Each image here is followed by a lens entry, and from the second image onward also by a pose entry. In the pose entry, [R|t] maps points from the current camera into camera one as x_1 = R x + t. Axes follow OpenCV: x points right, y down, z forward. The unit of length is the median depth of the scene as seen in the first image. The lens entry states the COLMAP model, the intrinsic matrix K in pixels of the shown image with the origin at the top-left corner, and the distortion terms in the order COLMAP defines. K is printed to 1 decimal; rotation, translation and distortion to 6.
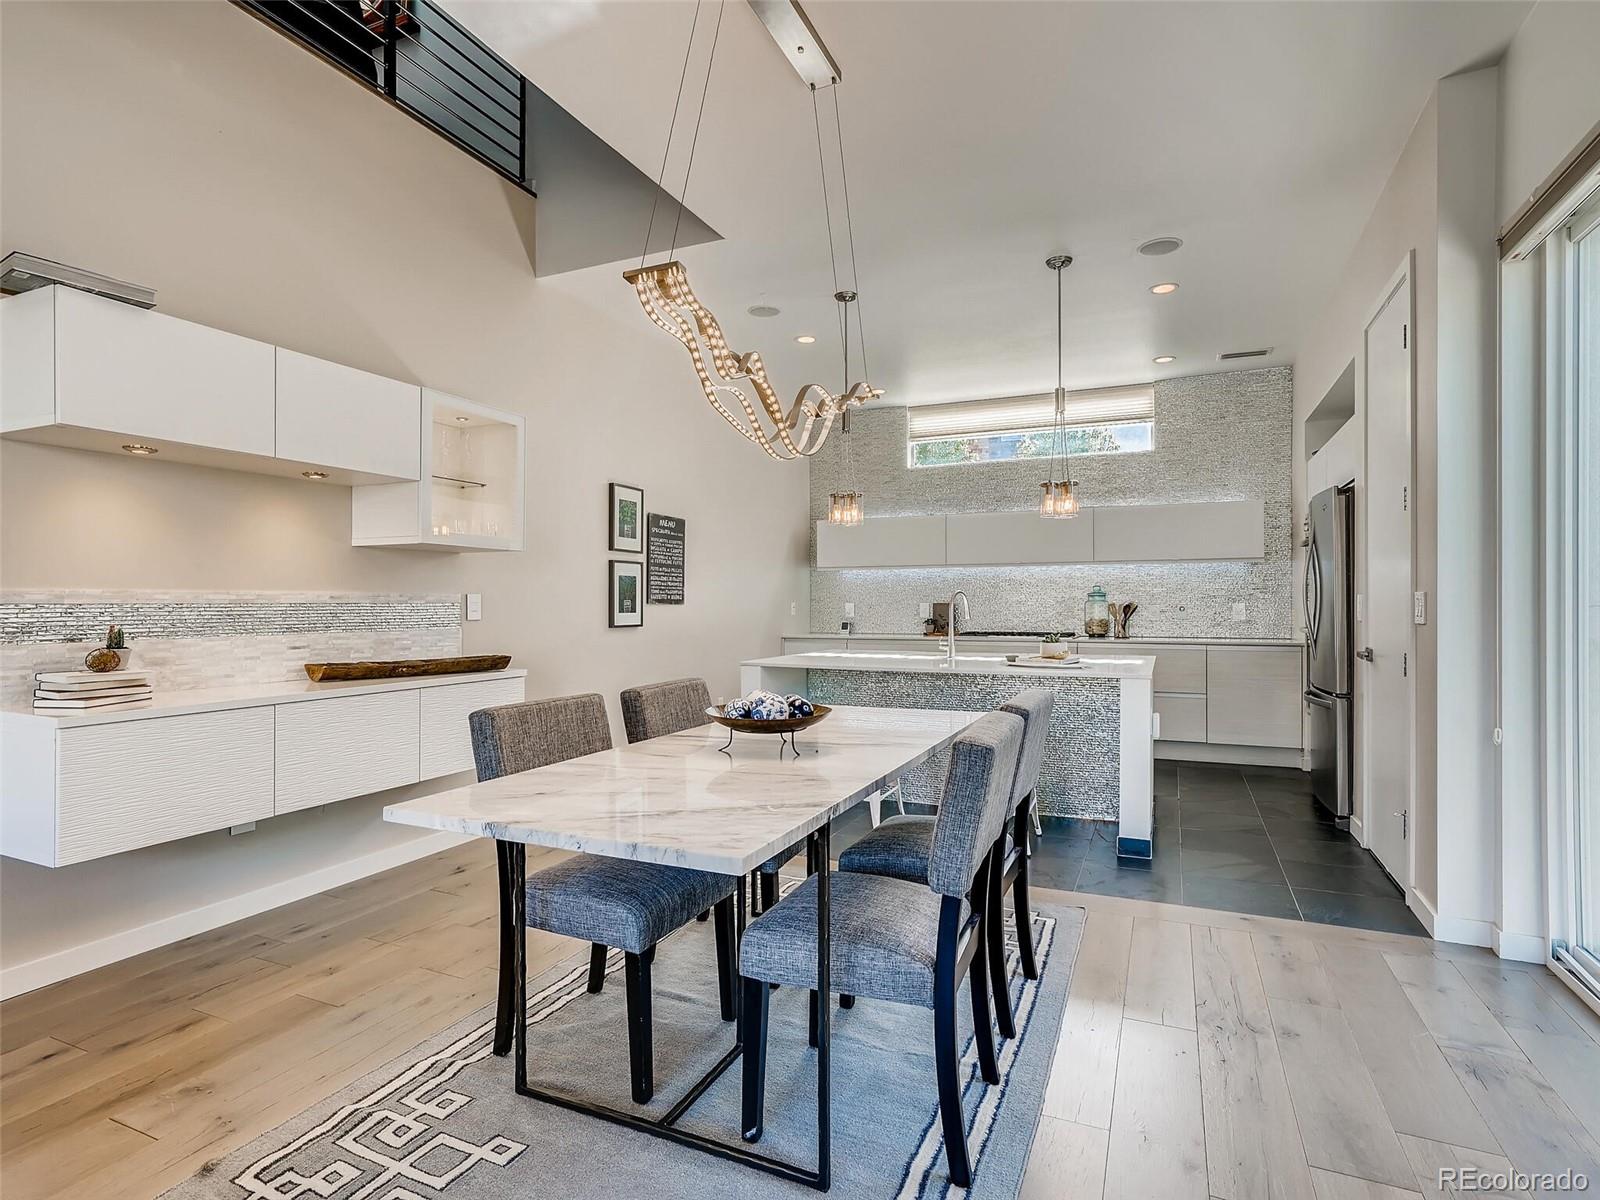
lens RADIAL K [[833.1, 0, 799.4], [0, 833.1, 595.7], [0, 0, 1]] dist [-0.016962, 0.010370]
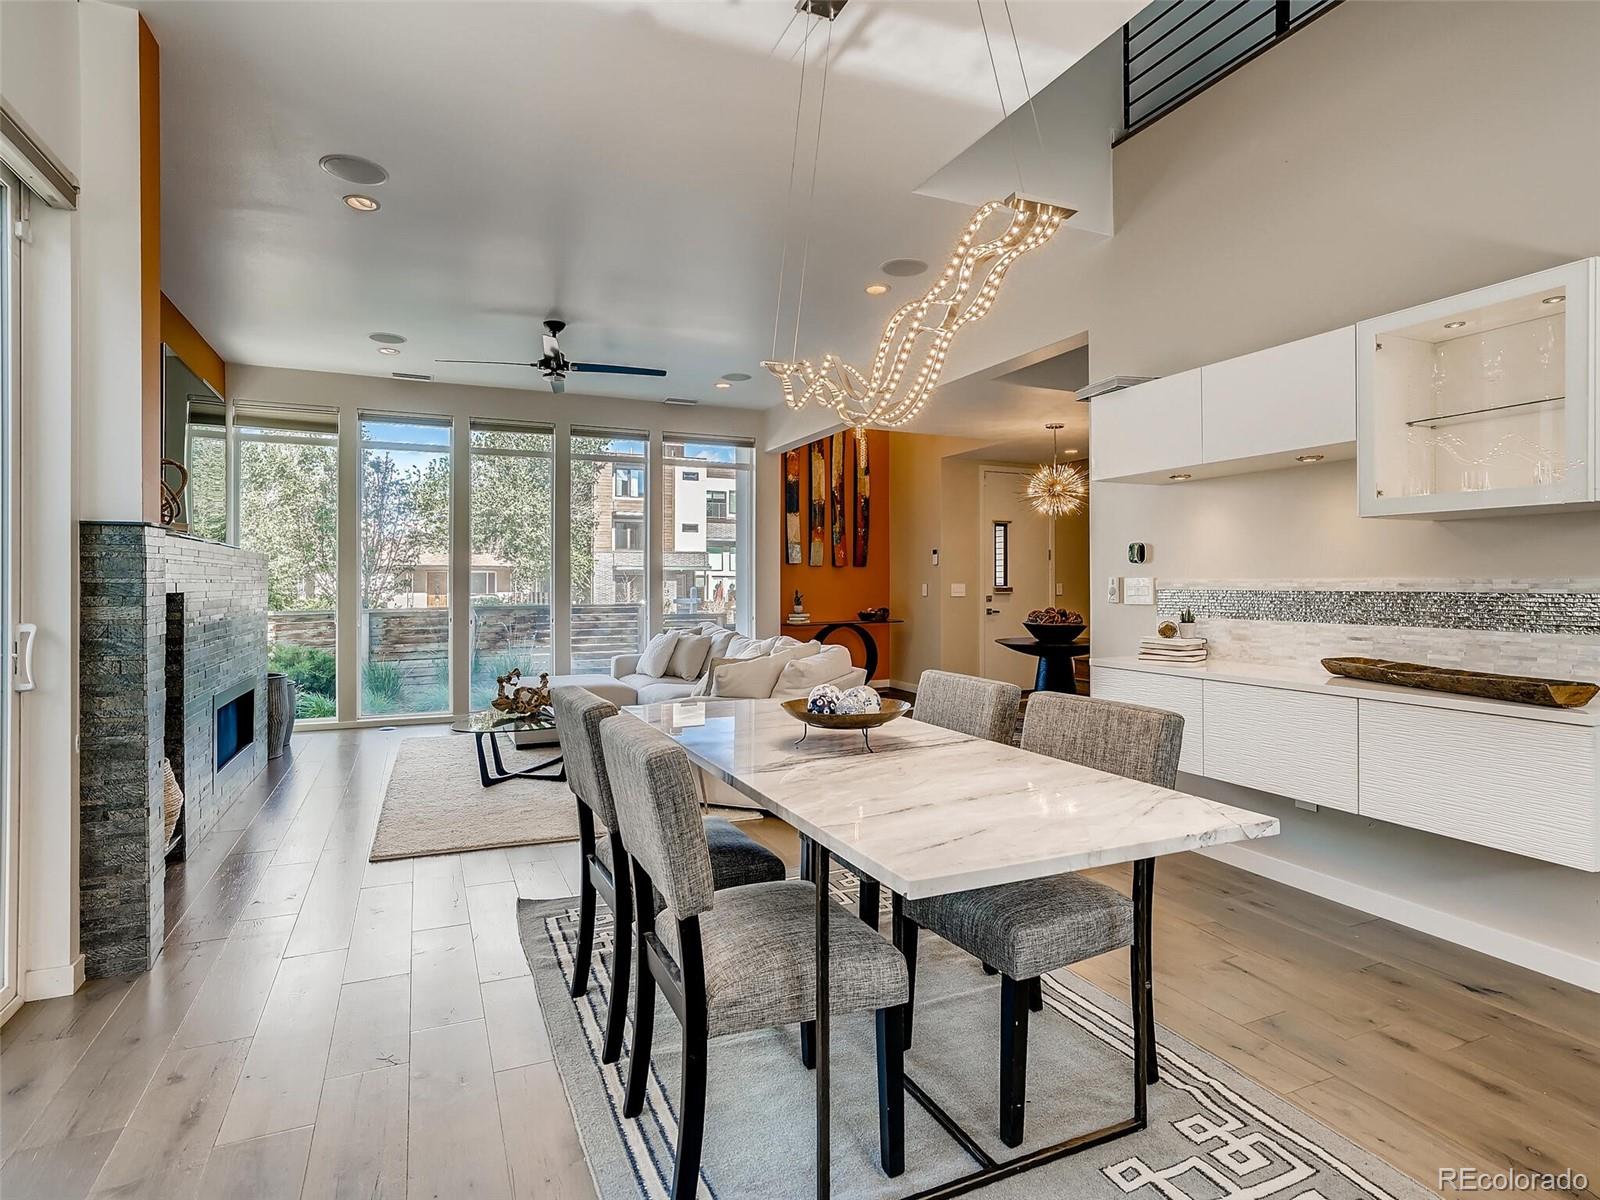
lens RADIAL K [[833.1, 0, 795.6], [0, 833.1, 587.1], [0, 0, 1]] dist [-0.016962, 0.010370]
pose [[-0.656096, 0.003043, -0.754671, 0.296362], [0.006314, 0.999979, -0.001456, 0.001076], [0.754651, -0.005720, -0.656101, 0.655410]]
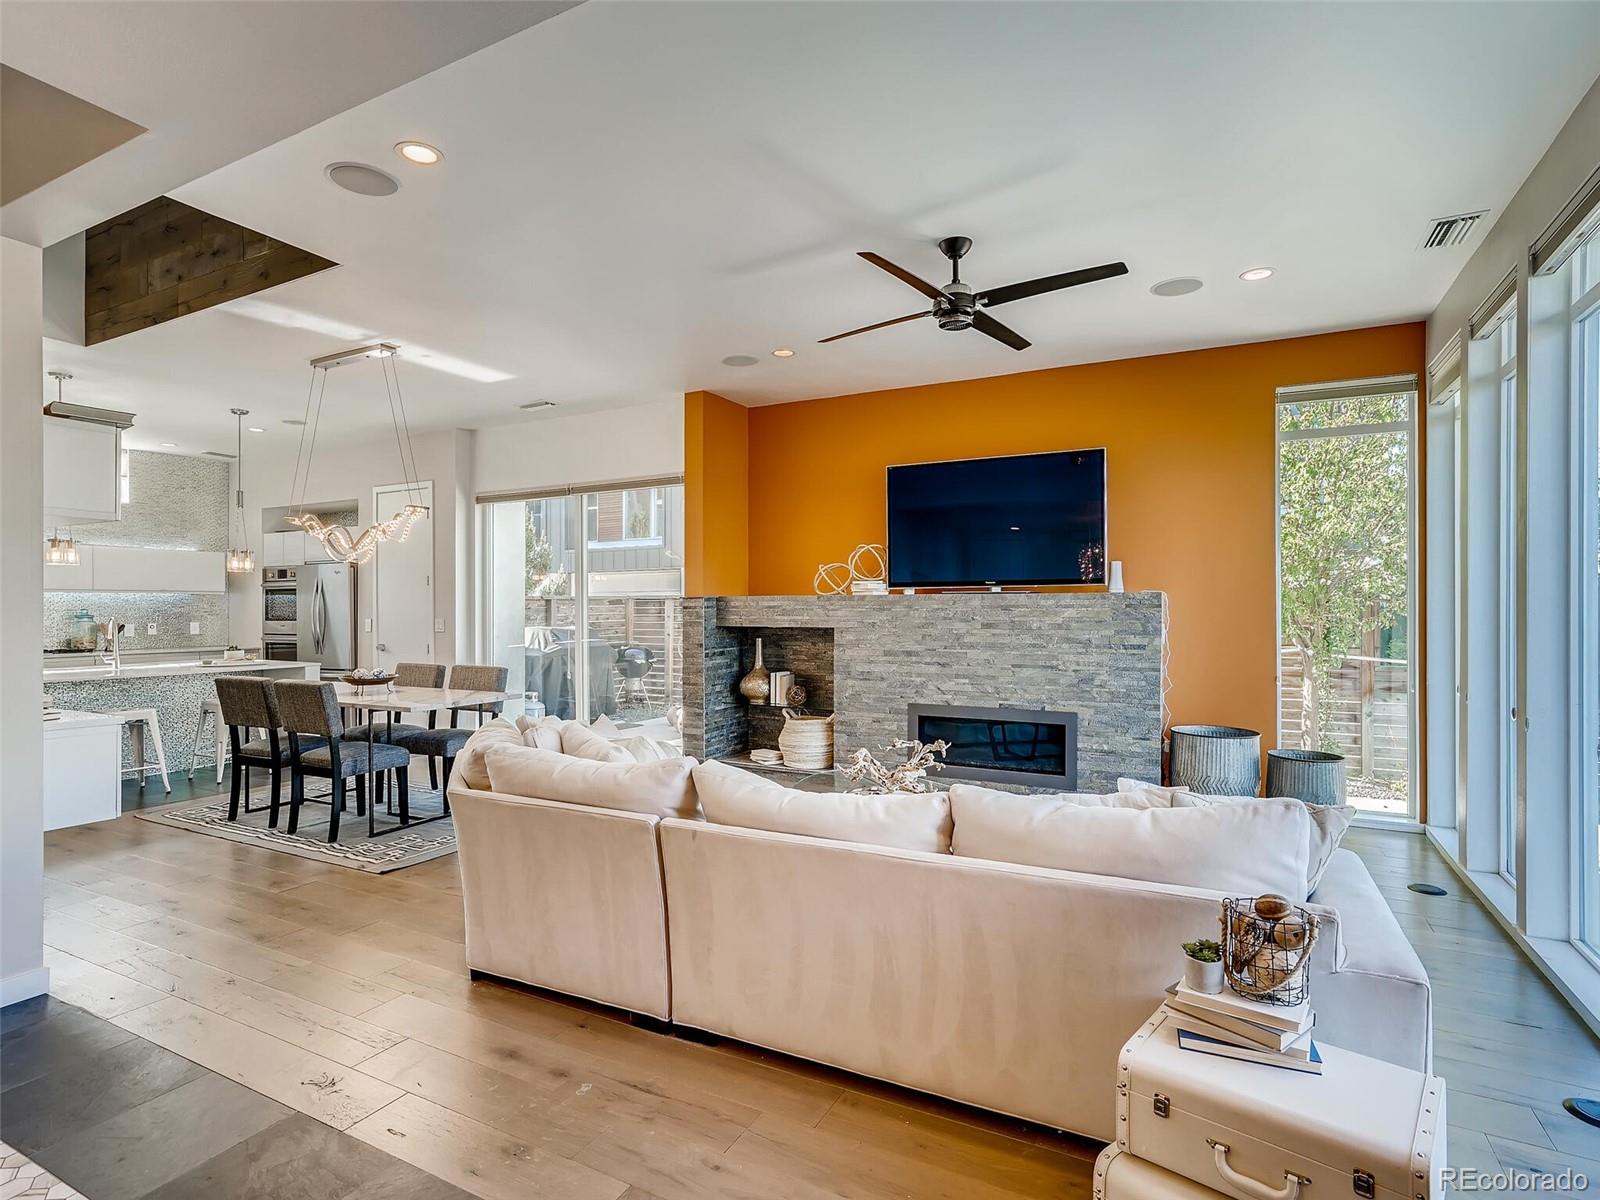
lens RADIAL K [[833.1, 0, 803.4], [0, 833.1, 606.6], [0, 0, 1]] dist [-0.016962, 0.010370]
pose [[0.049940, 0.003902, 0.998745, -0.919456], [-0.007017, 0.999969, -0.003556, -0.022025], [-0.998728, -0.006830, 0.049966, -0.122203]]
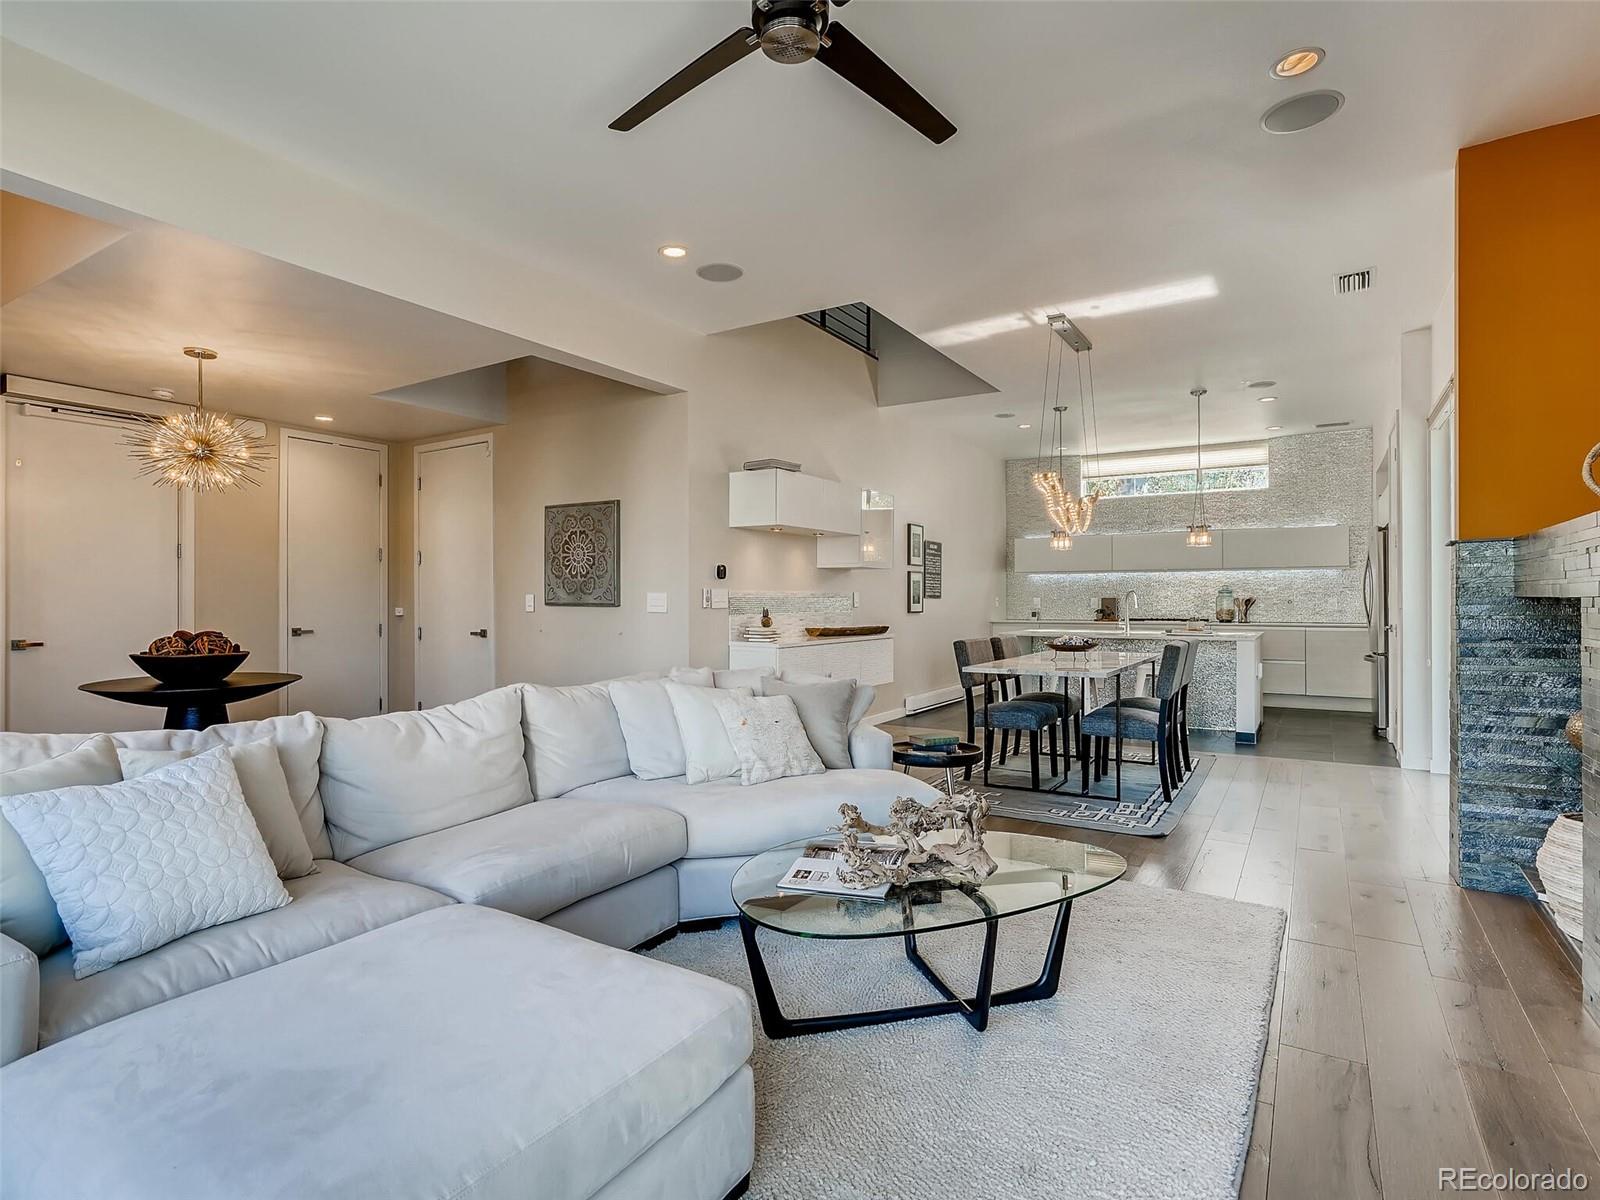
lens RADIAL K [[833.1, 0, 807.1], [0, 833.1, 590.5], [0, 0, 1]] dist [-0.016962, 0.010370]
pose [[0.991525, -0.001168, -0.129913, -0.189040], [0.000994, 0.999999, -0.001401, -0.002624], [0.129914, 0.001260, 0.991524, -0.567161]]
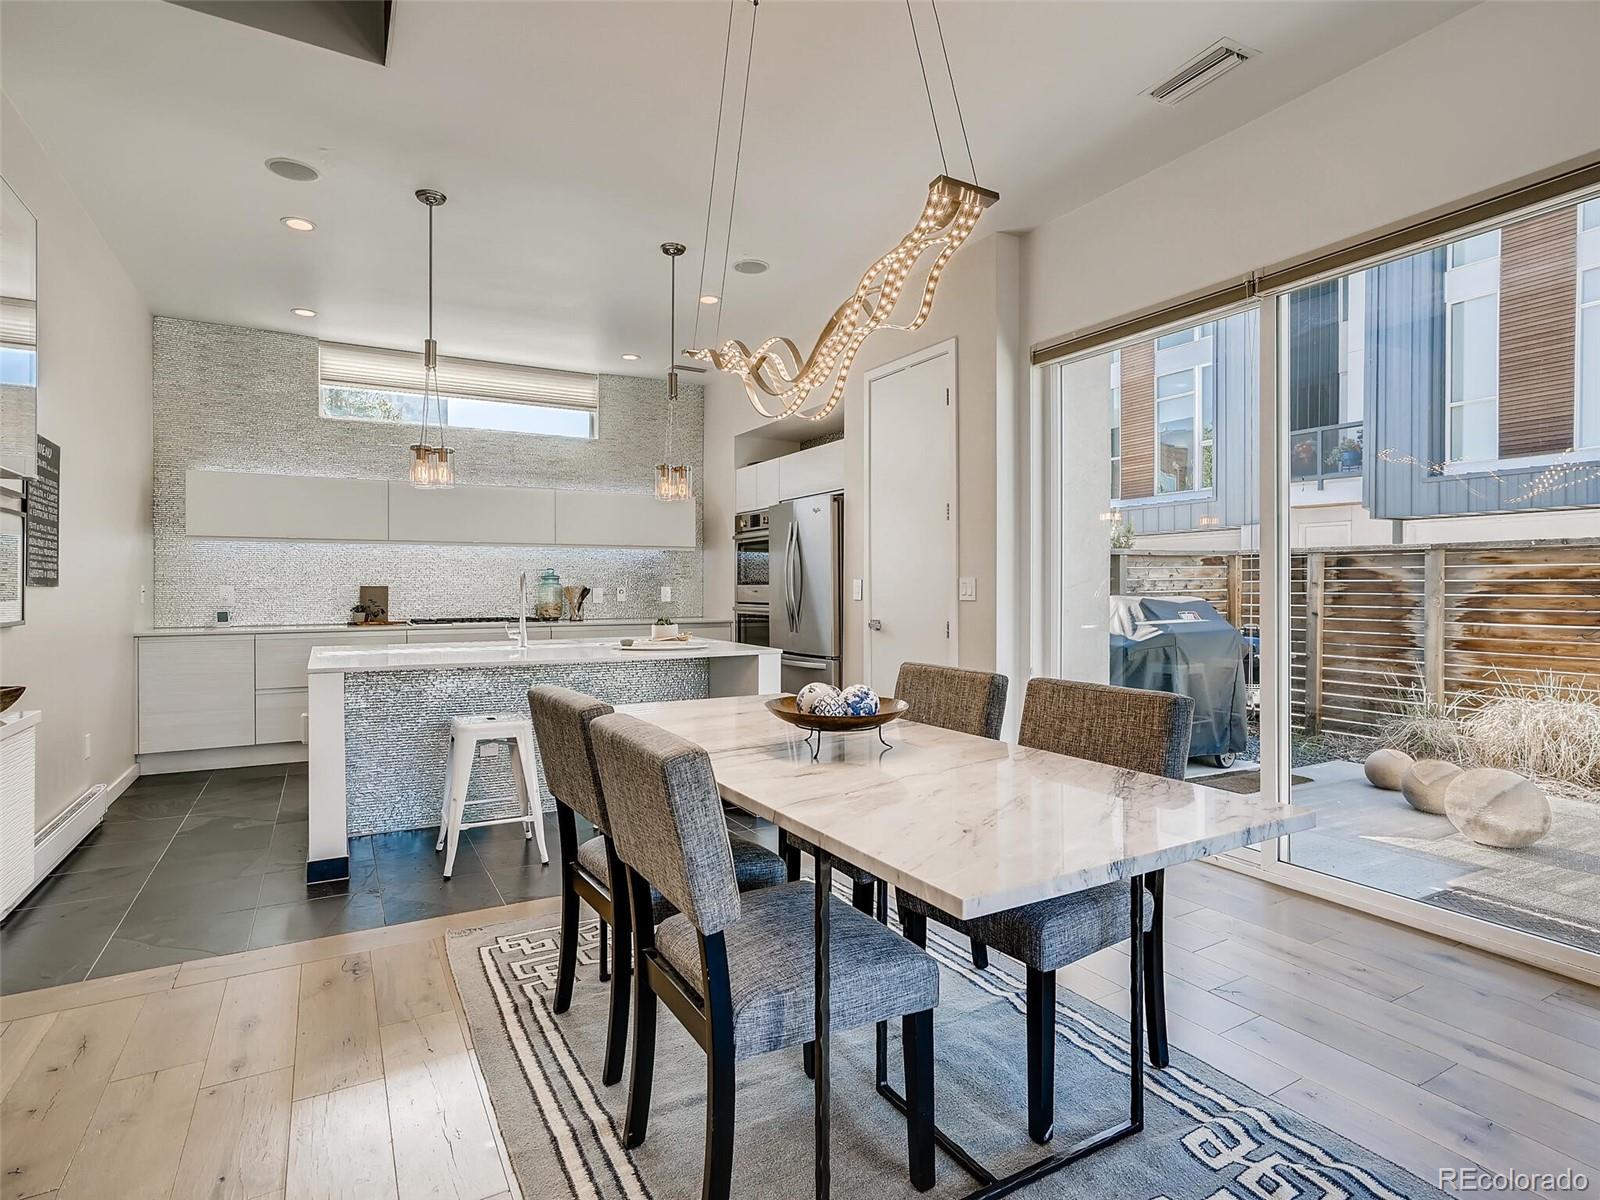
lens RADIAL K [[833.1, 0, 786.8], [0, 833.1, 593.8], [0, 0, 1]] dist [-0.016962, 0.010370]
pose [[0.592966, -0.004777, 0.805213, -0.318702], [-0.008319, 0.999893, 0.012058, 0.004071], [-0.805184, -0.013848, 0.592863, 0.213207]]
